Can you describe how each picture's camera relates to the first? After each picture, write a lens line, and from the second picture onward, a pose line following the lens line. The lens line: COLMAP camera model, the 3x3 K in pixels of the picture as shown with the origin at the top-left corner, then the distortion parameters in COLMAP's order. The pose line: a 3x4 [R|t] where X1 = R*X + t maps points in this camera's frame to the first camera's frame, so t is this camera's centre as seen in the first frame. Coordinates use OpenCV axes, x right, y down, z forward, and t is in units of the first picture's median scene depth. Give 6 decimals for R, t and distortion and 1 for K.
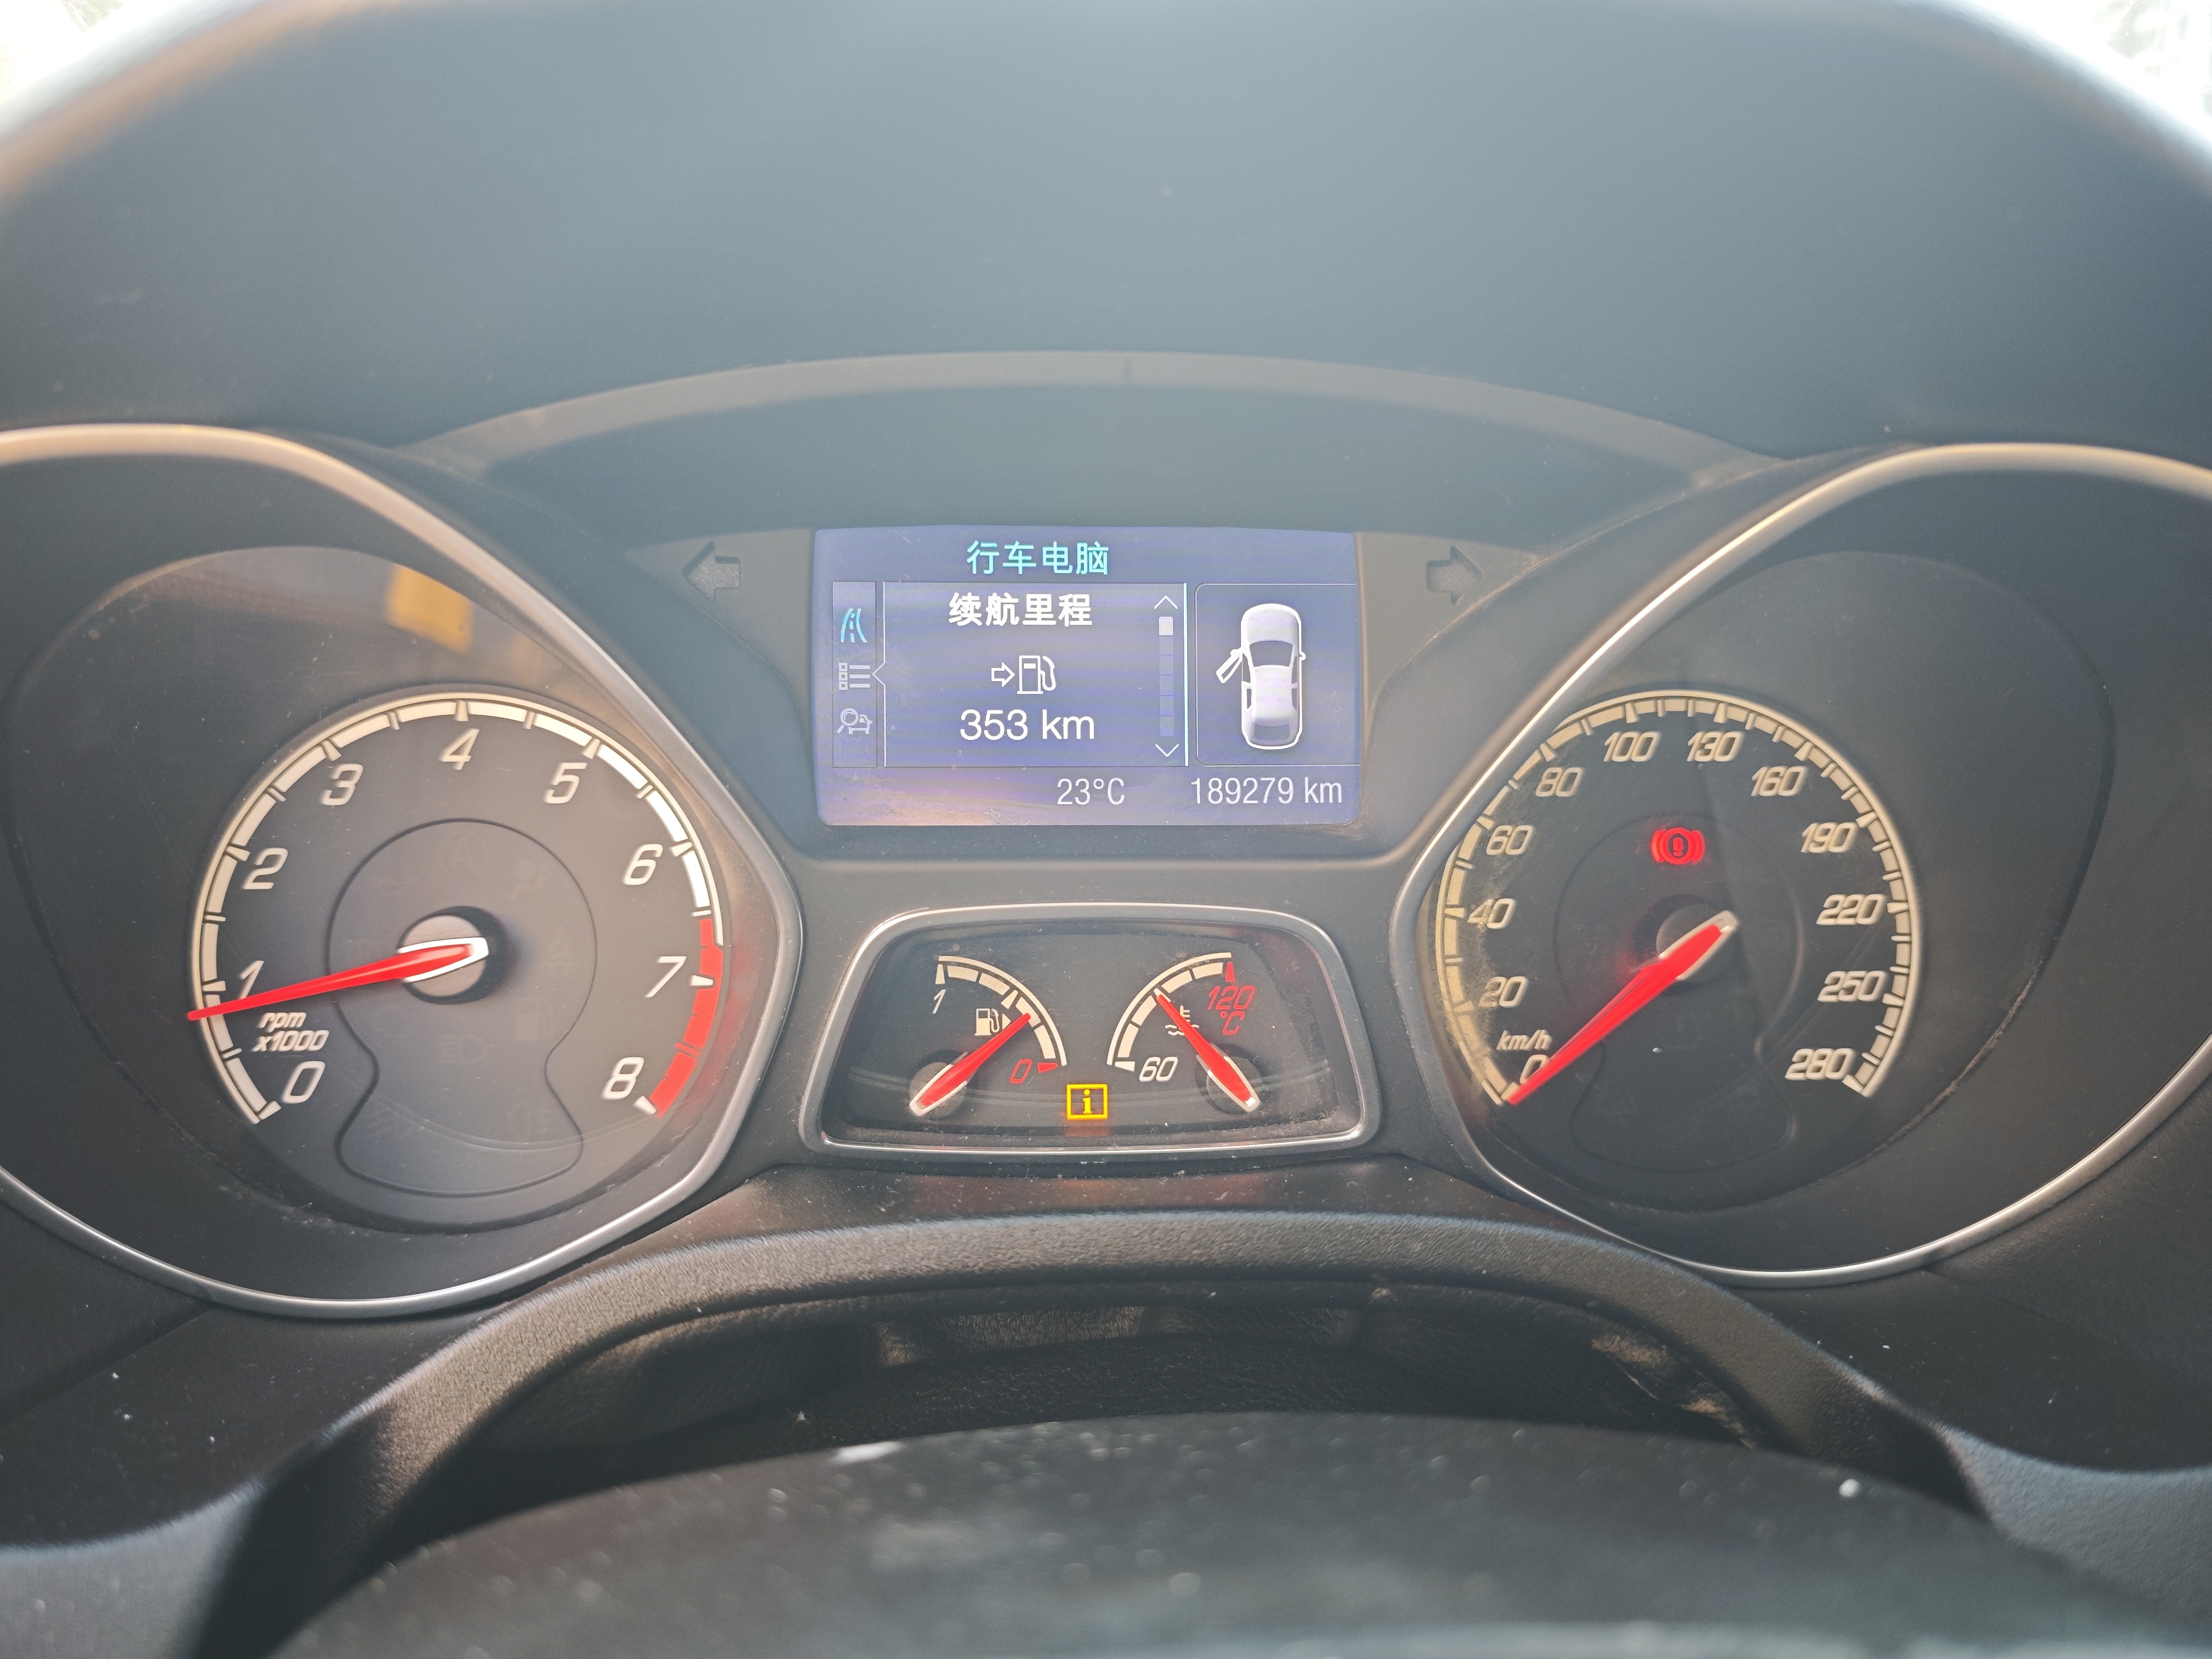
lens RADIAL K [[1513.1, 0, 1104.9], [0, 1513.1, 830.7], [0, 0, 1]] dist [0.004121, 0.000233]
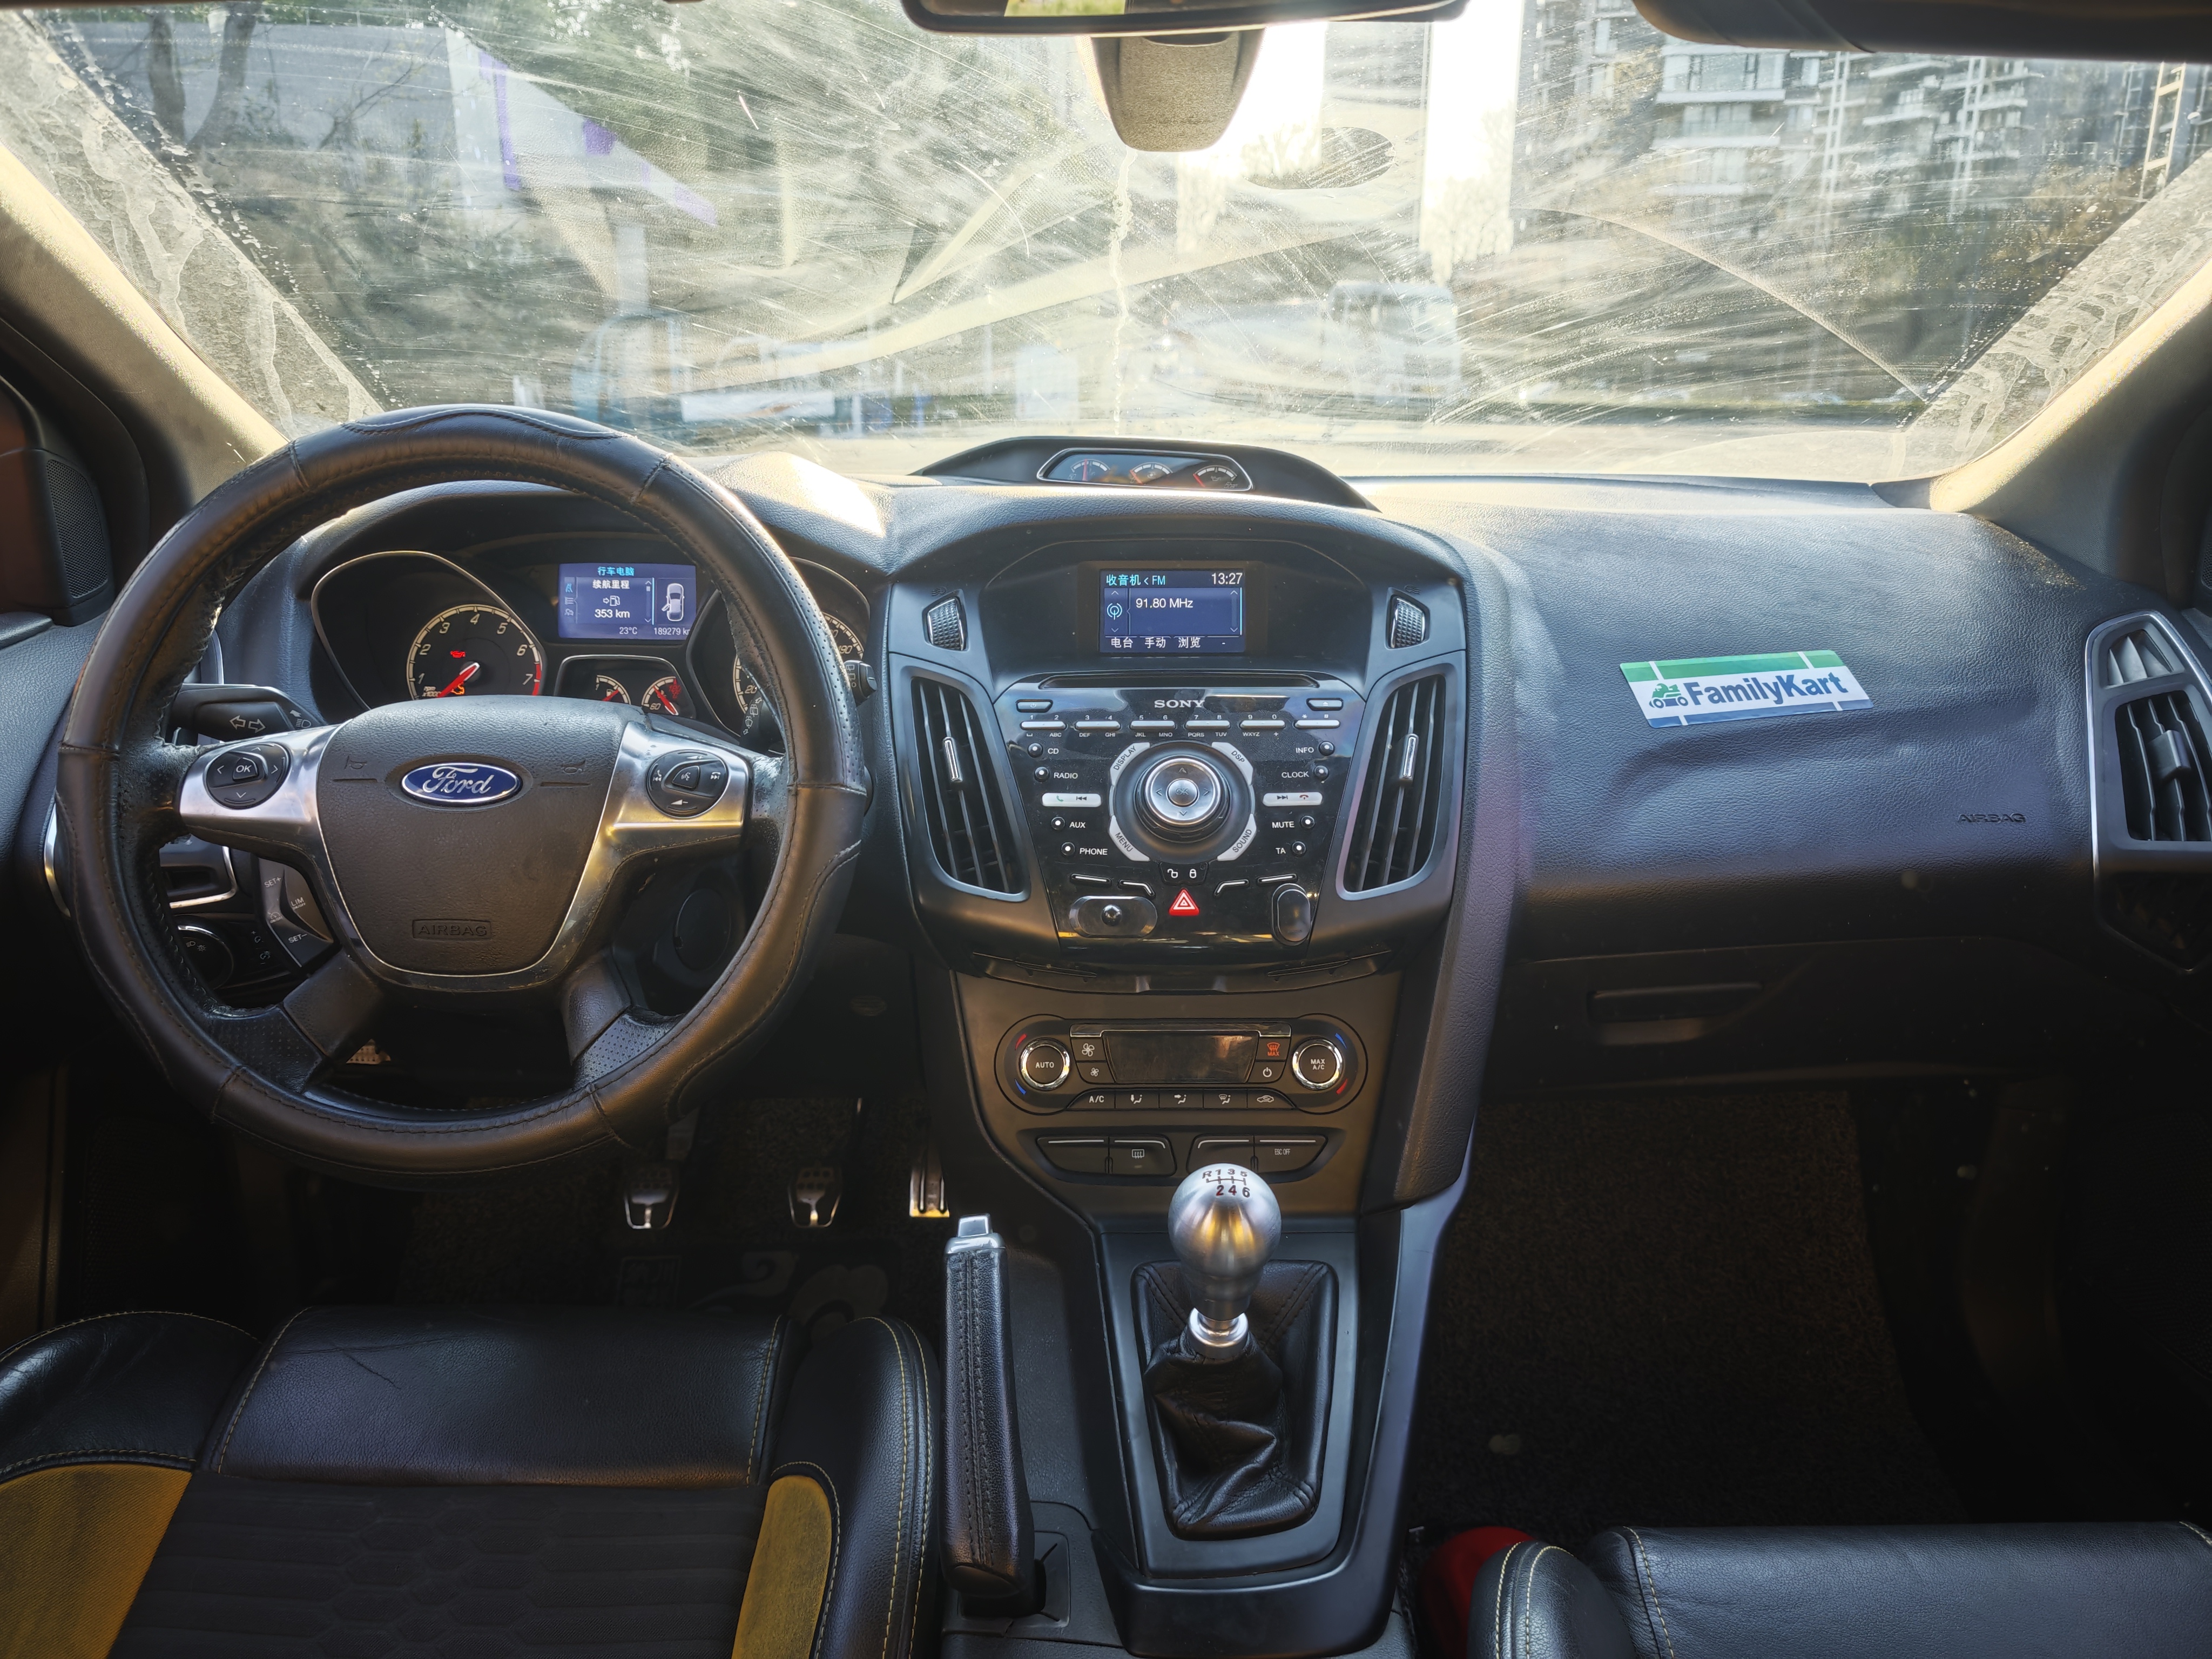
lens RADIAL K [[1513.1, 0, 1106.9], [0, 1513.1, 827.7], [0, 0, 1]] dist [0.004121, 0.000233]
pose [[0.998375, 0.020150, -0.053309, 1.452991], [-0.017865, 0.998916, 0.042994, 0.294527], [0.054118, -0.041972, 0.997652, -2.890422]]
